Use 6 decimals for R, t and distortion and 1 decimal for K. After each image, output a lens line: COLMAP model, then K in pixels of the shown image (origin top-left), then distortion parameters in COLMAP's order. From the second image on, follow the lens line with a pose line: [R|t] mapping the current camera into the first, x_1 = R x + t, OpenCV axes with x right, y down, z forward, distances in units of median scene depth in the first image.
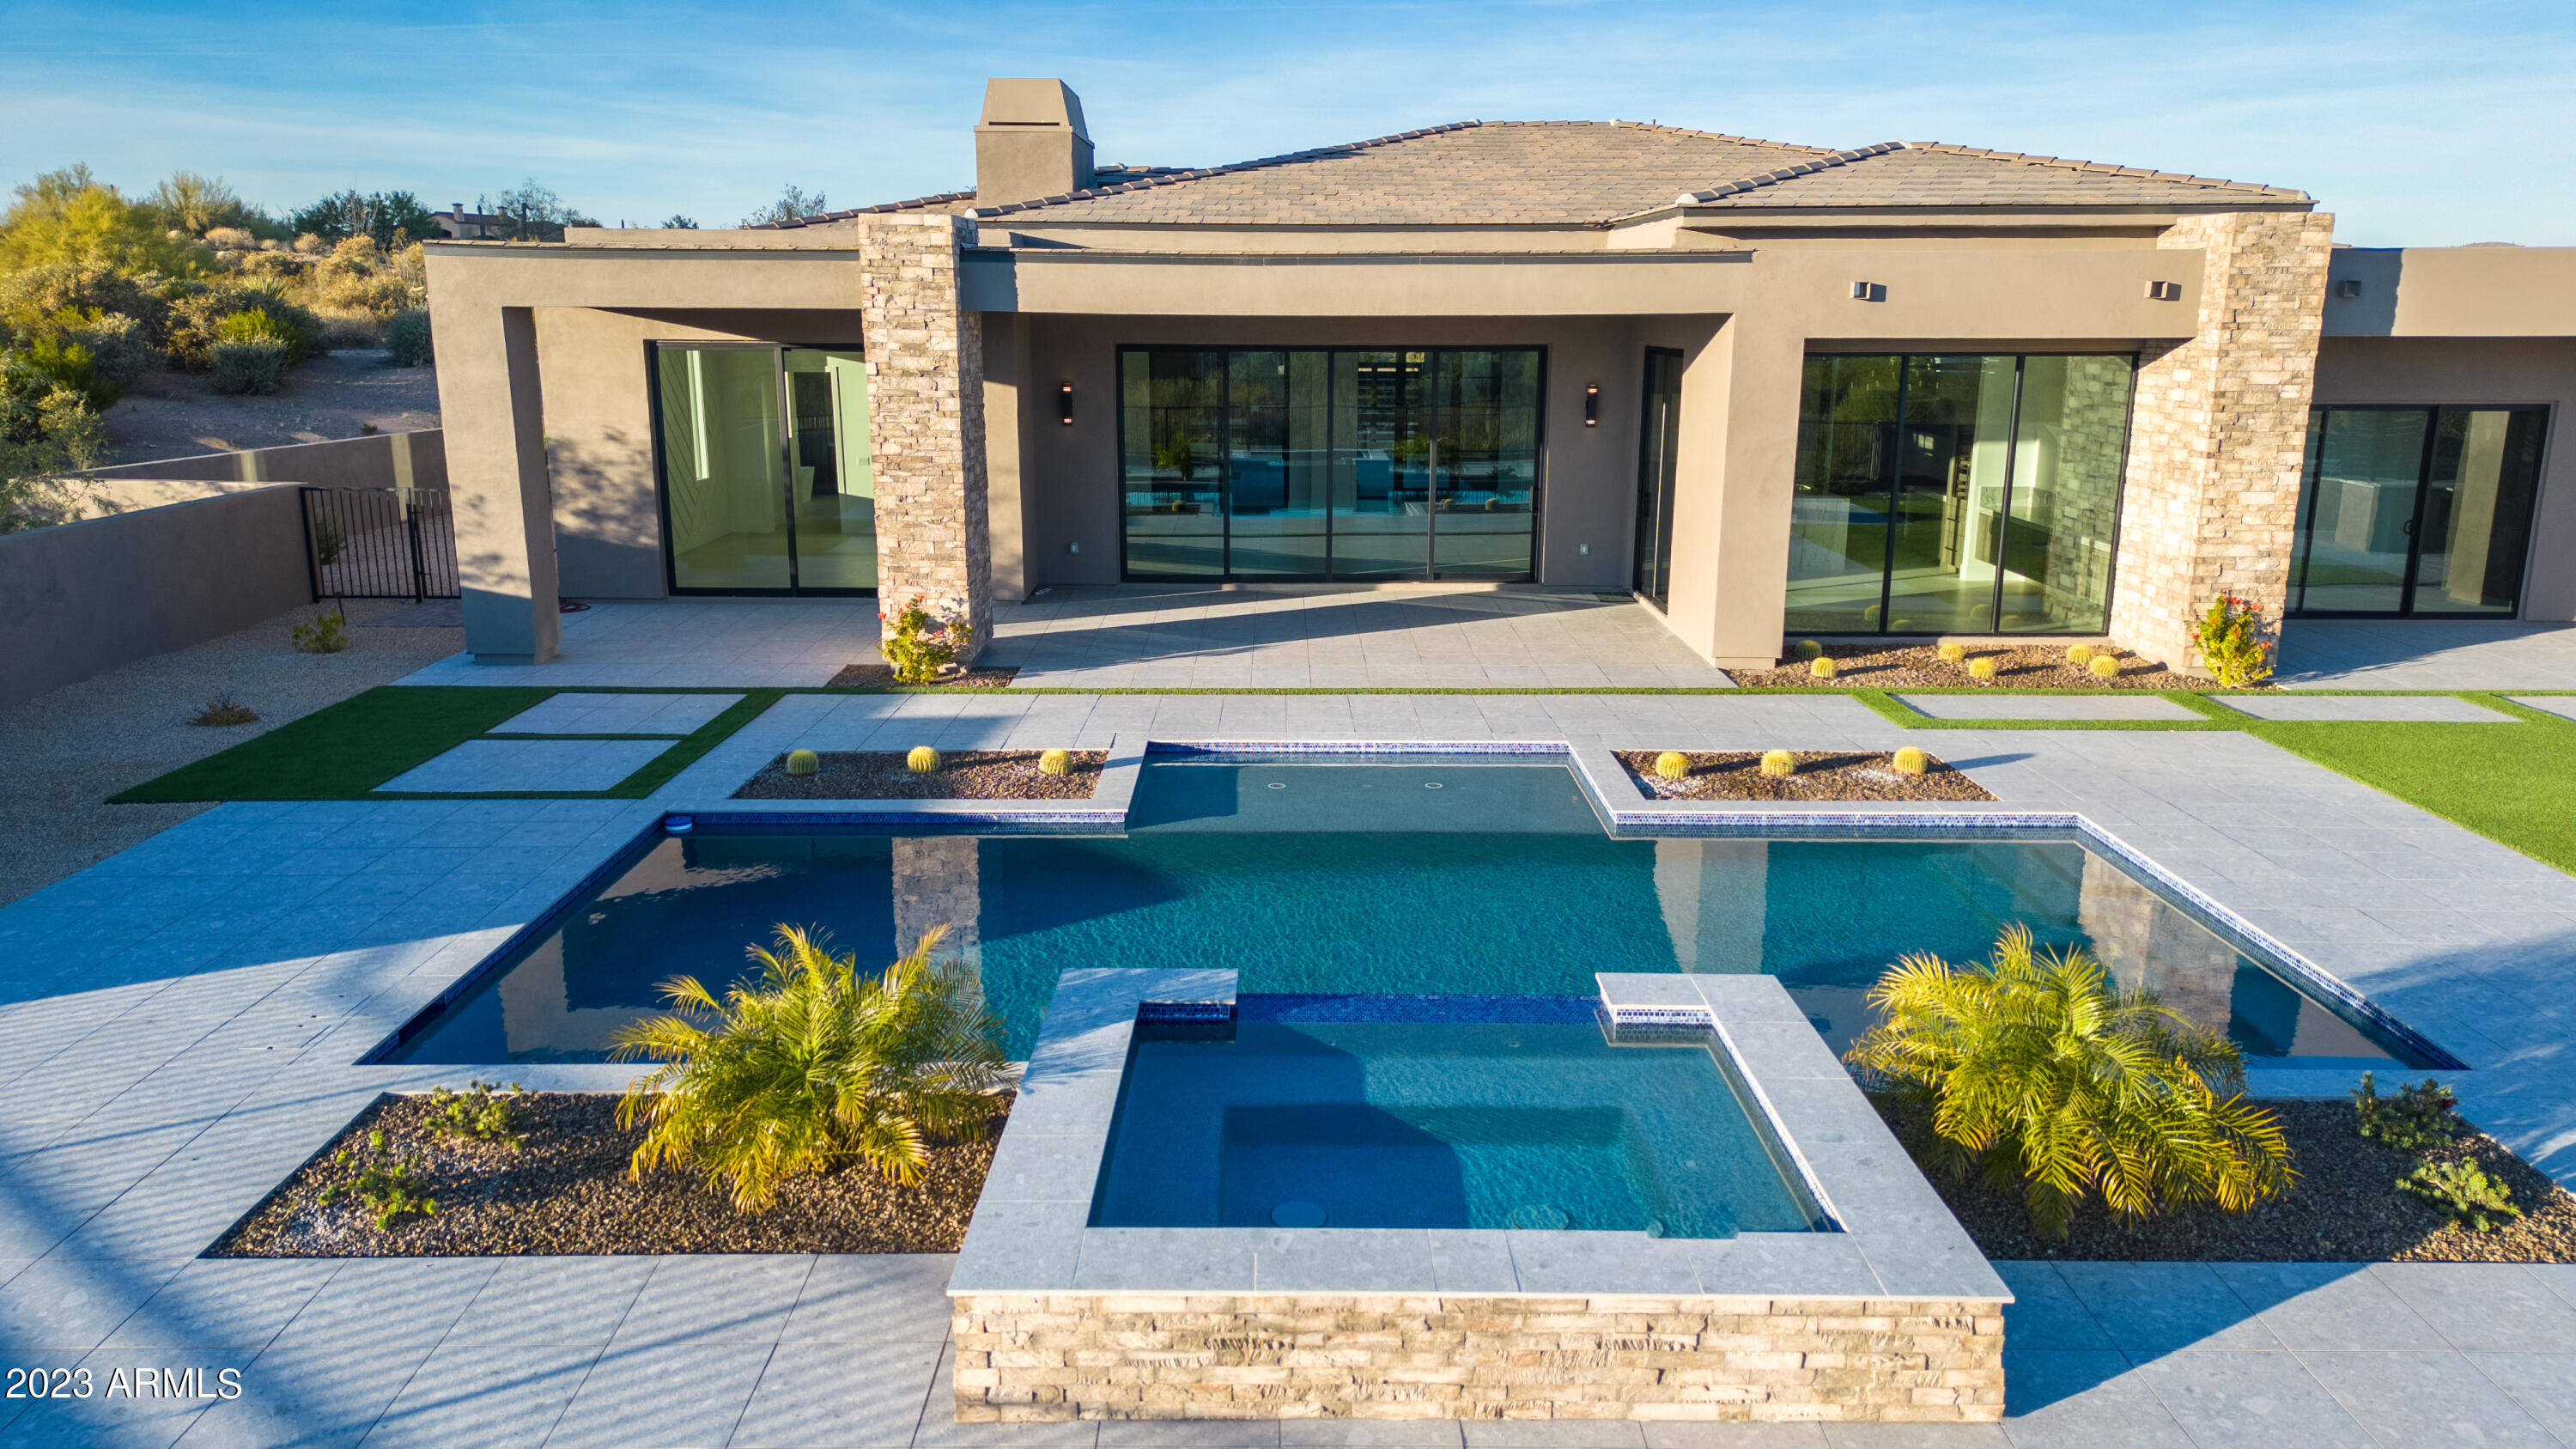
lens RADIAL K [[1777.2, 0, 1283.9], [0, 1777.2, 735.0], [0, 0, 1]] dist [0.080096, -0.081989]
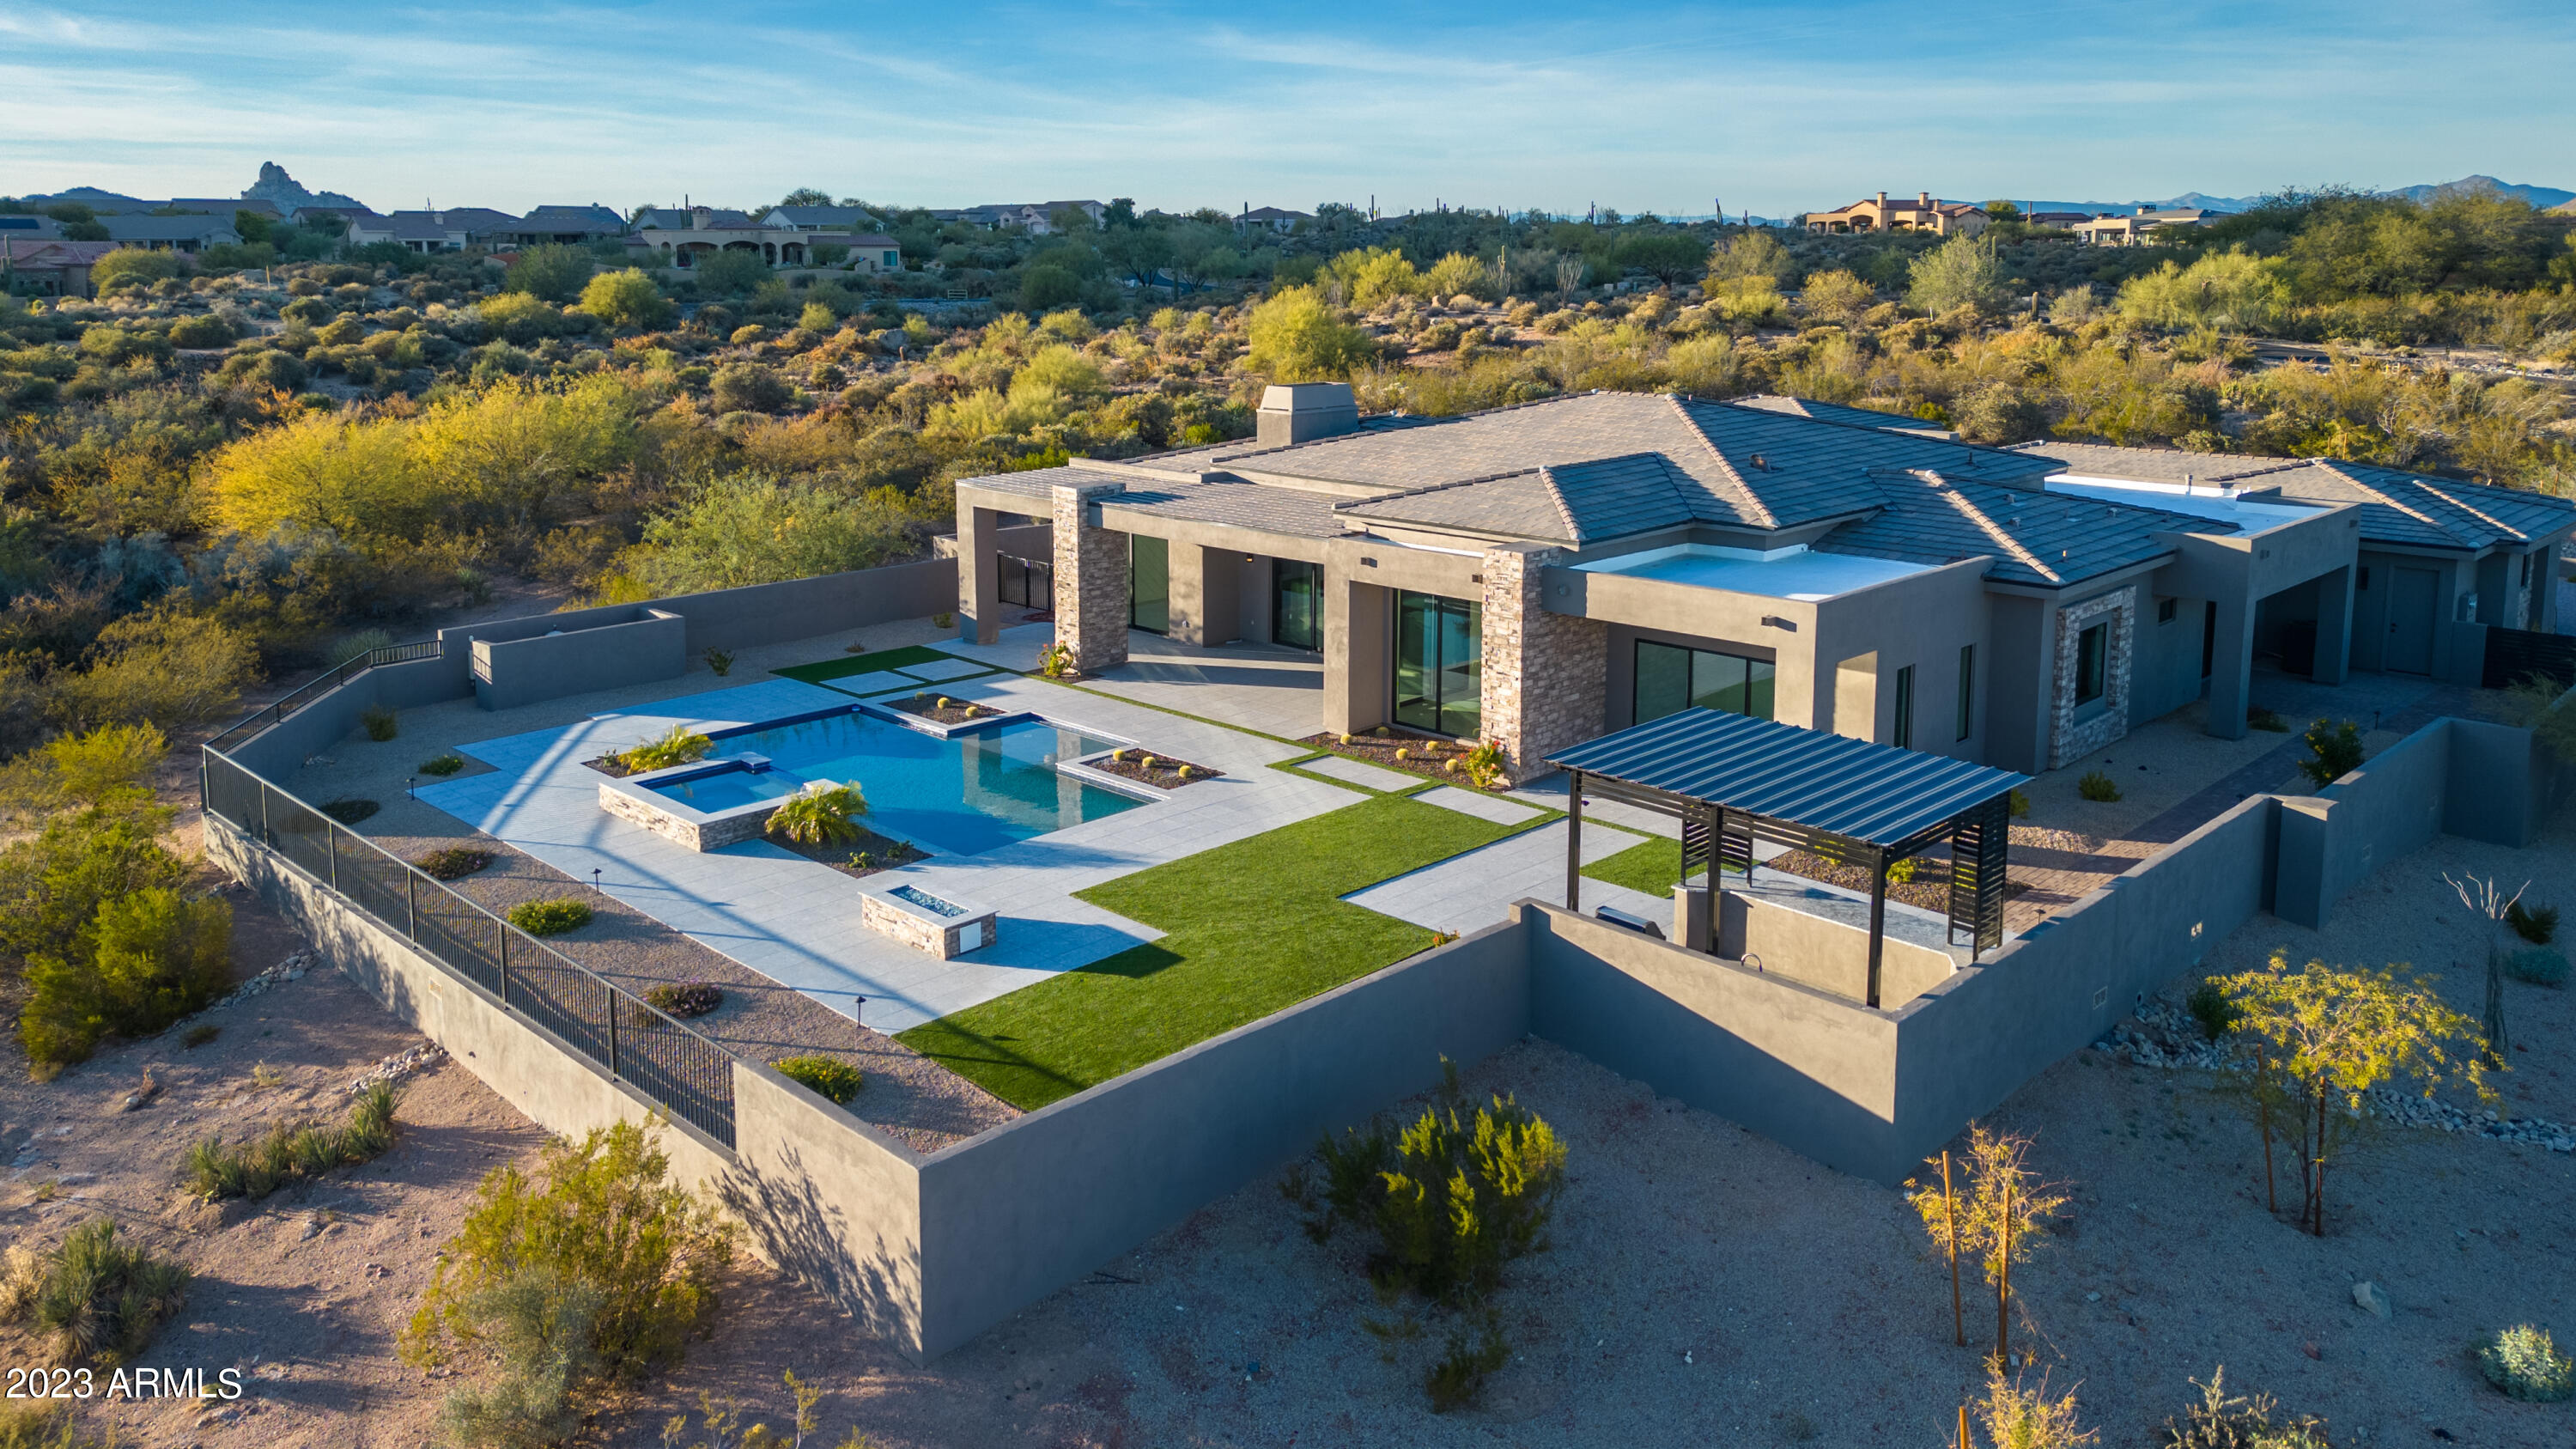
lens RADIAL K [[1835.4, 0, 1312.0], [0, 1835.4, 601.7], [0, 0, 1]] dist [0.006366, -0.004428]
pose [[0.717327, 0.127686, -0.684936, 1.686037], [-0.157919, 0.987276, 0.018661, -0.225115], [0.678604, 0.094778, 0.728364, -0.558706]]
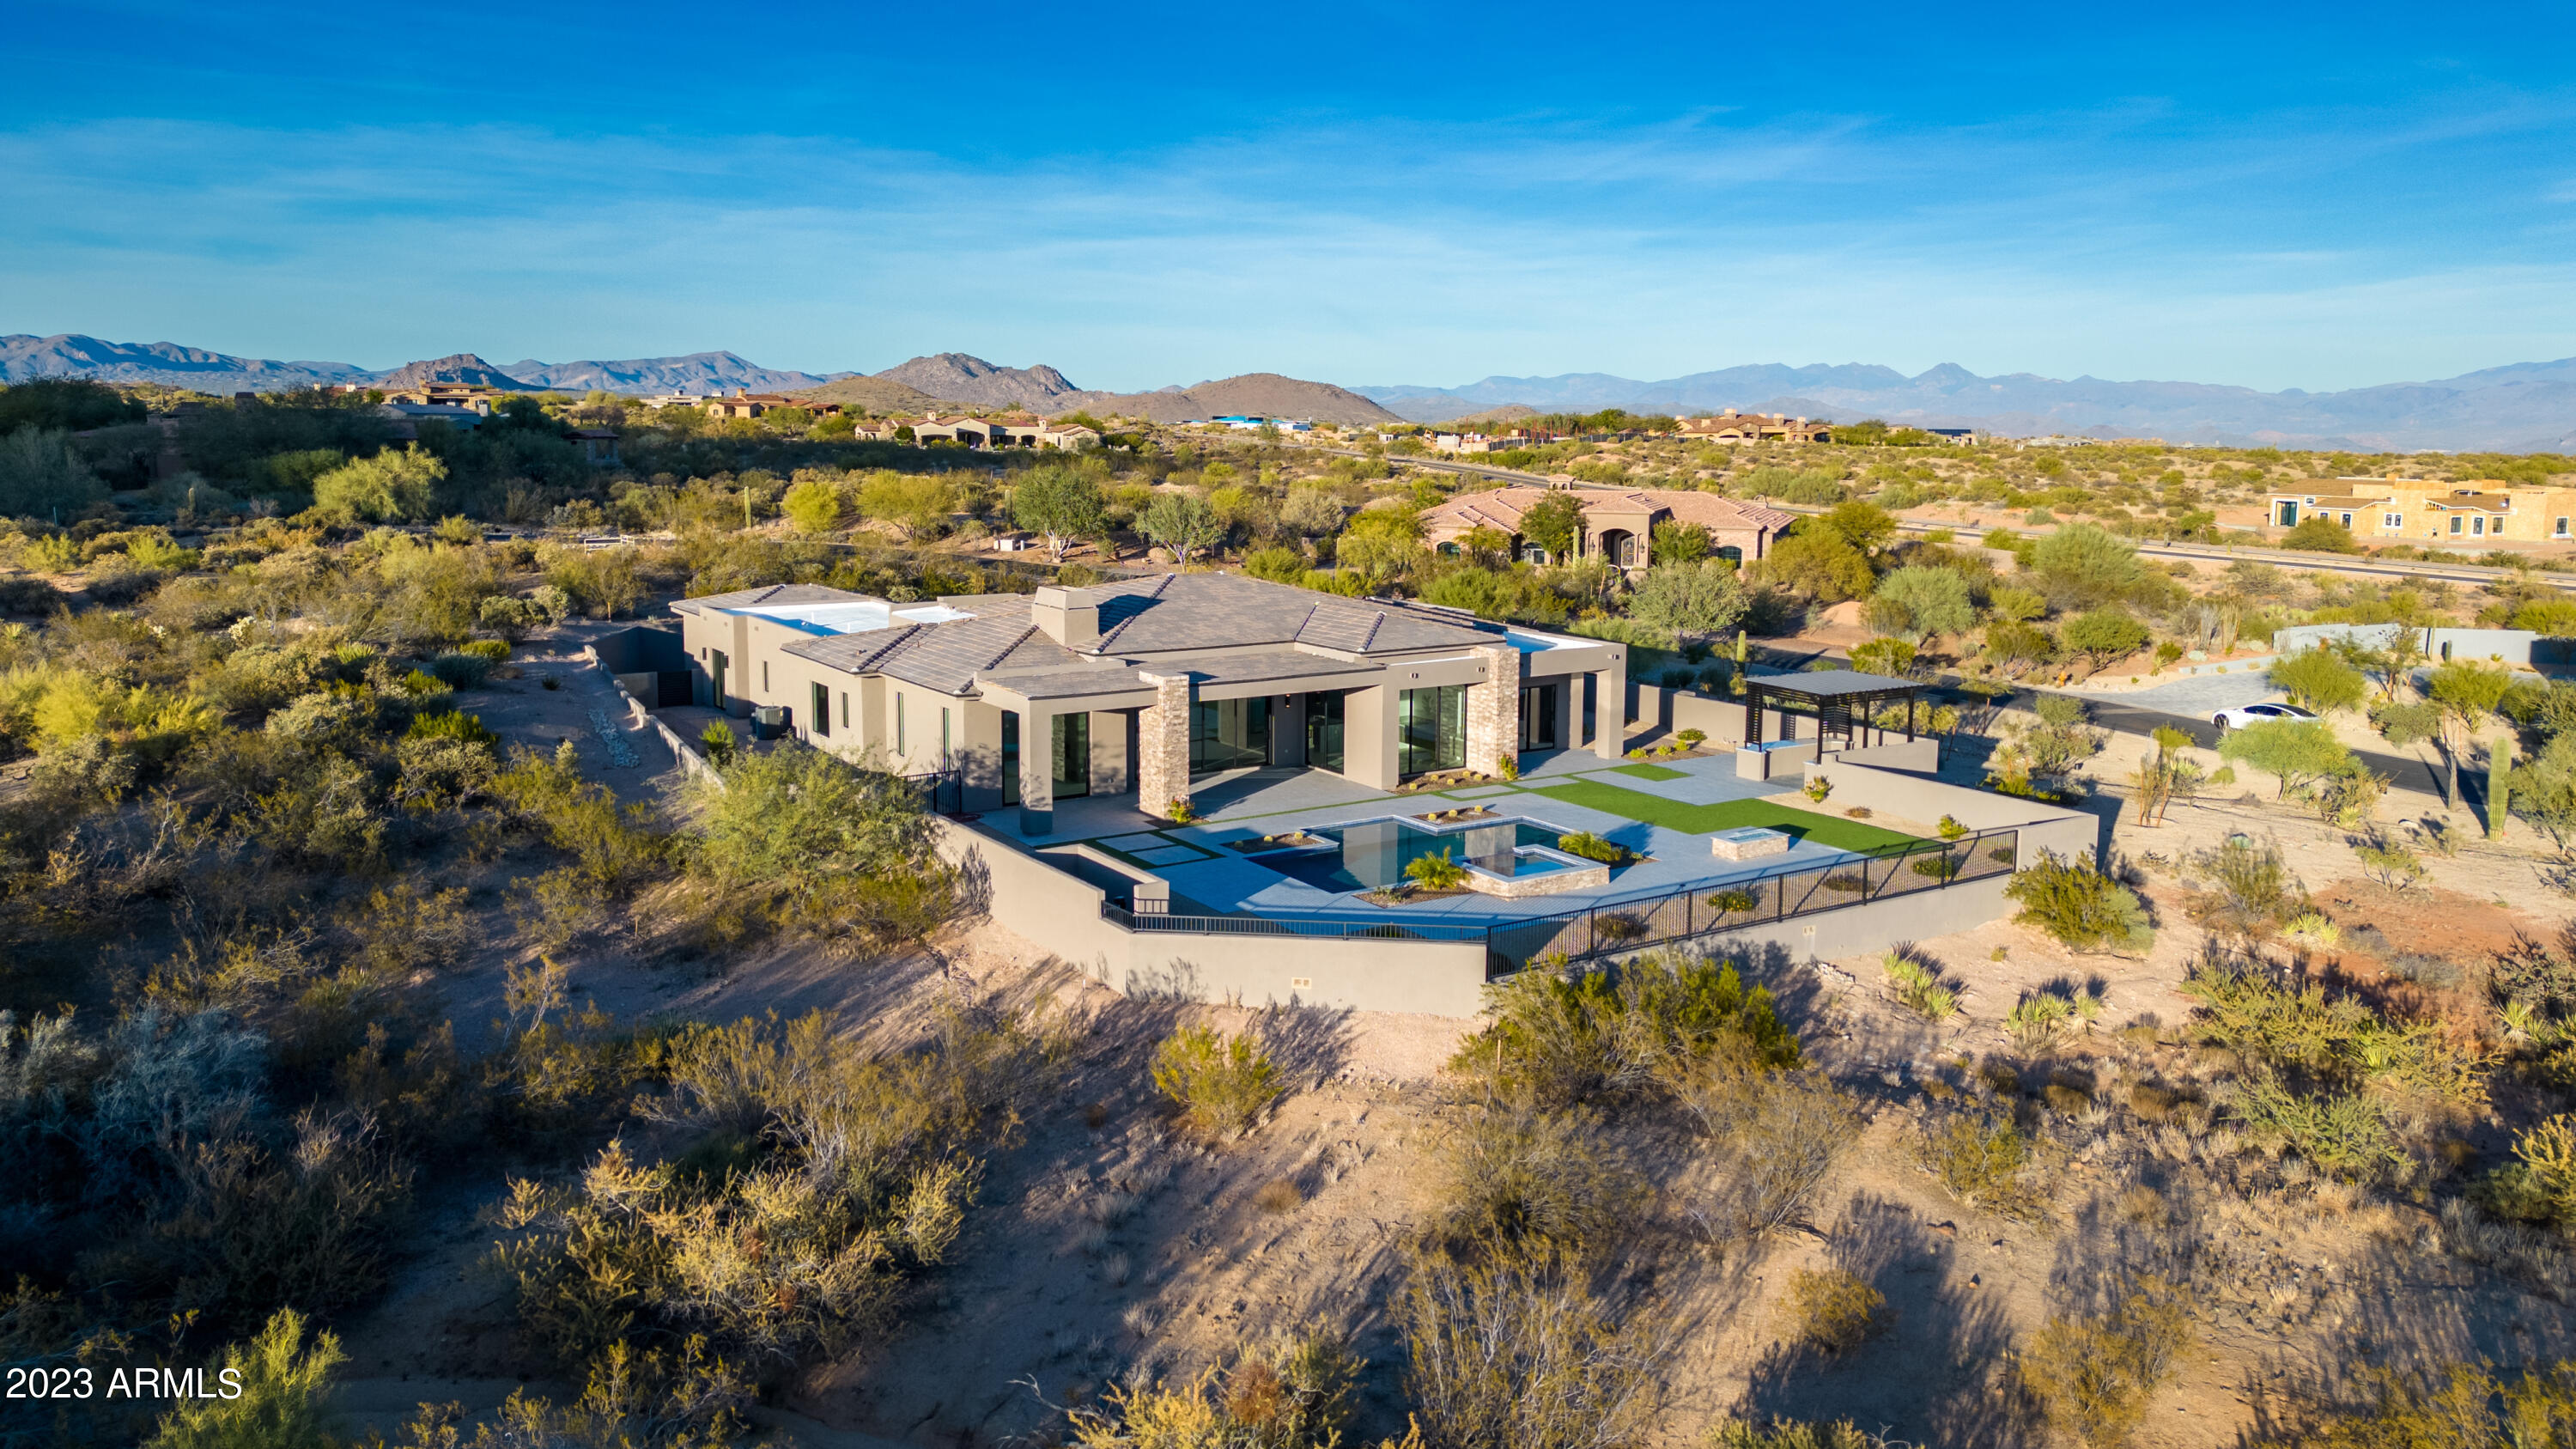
lens RADIAL K [[1802.5, 0, 1277.2], [0, 1802.5, 642.4], [0, 0, 1]] dist [0.073345, -0.087799]
pose [[0.834470, -0.064427, 0.547273, -1.719683], [0.124691, 0.989459, -0.073643, -0.087343], [-0.536760, 0.129693, 0.833708, -1.677778]]
